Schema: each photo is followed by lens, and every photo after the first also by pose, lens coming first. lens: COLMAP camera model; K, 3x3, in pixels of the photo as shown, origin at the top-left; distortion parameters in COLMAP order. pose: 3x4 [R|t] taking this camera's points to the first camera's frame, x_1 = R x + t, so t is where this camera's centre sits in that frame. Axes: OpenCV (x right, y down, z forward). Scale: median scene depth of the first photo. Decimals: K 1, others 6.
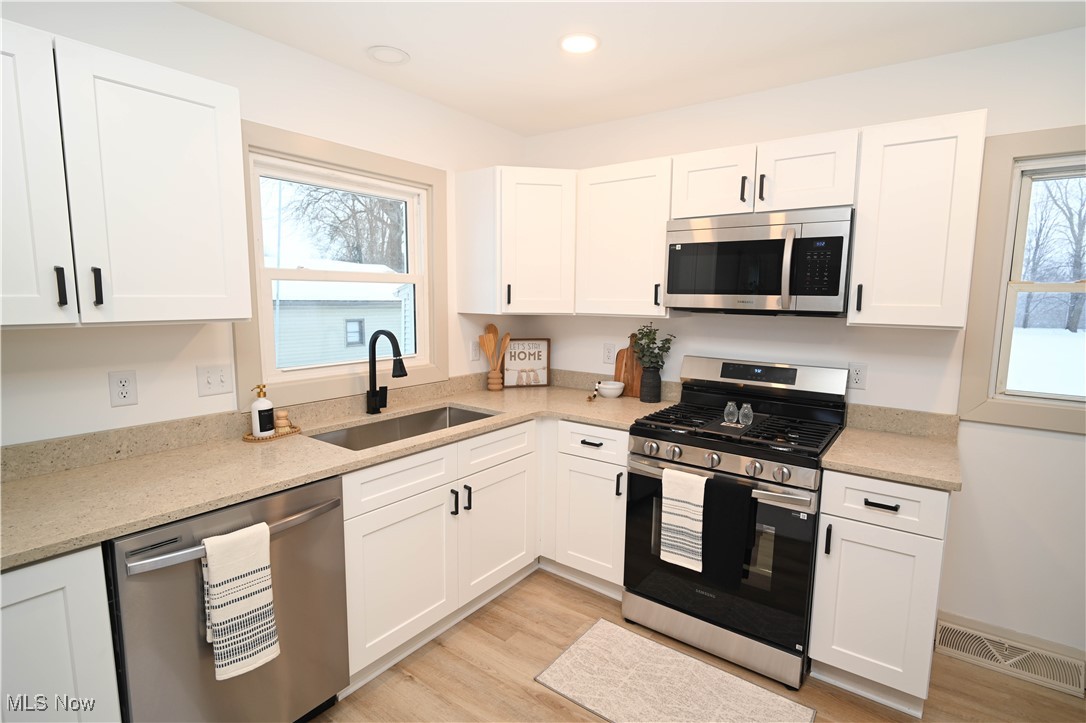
lens RADIAL K [[521.8, 0, 565.7], [0, 521.8, 363.2], [0, 0, 1]] dist [-0.011957, -0.000576]
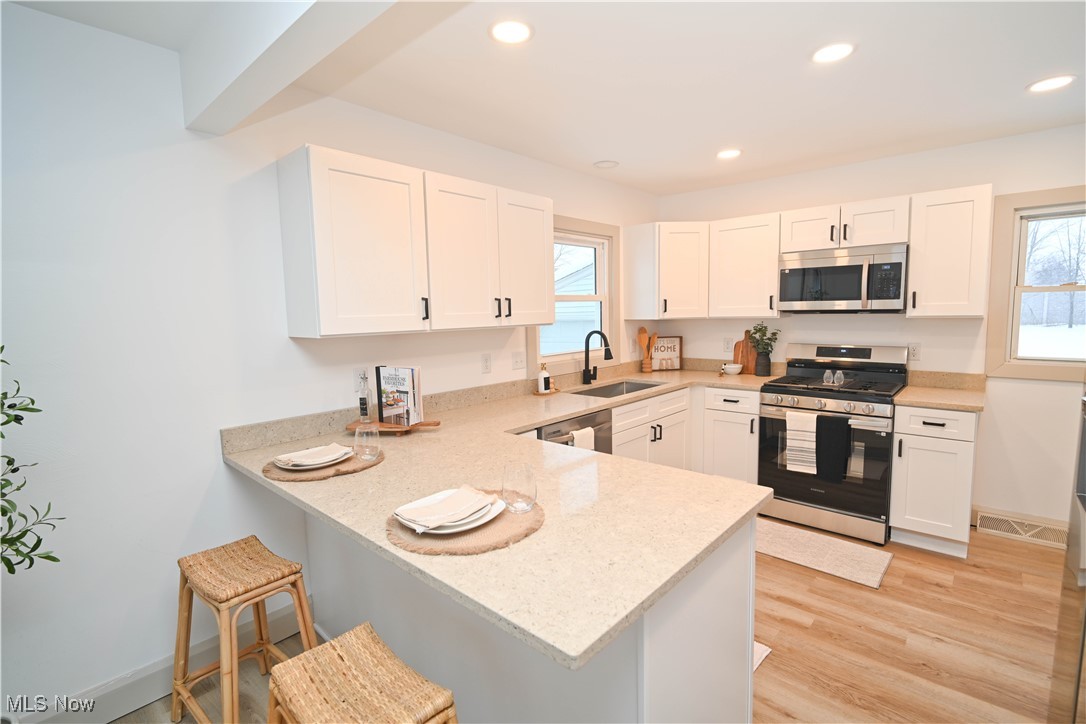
lens RADIAL K [[504.5, 0, 549.5], [0, 504.5, 360.3], [0, 0, 1]] dist [-0.014790, -0.000459]
pose [[0.993649, -0.022838, -0.110184, -0.356576], [0.019782, 0.999391, -0.028751, 0.076024], [0.110773, 0.026389, 0.993495, -0.602072]]
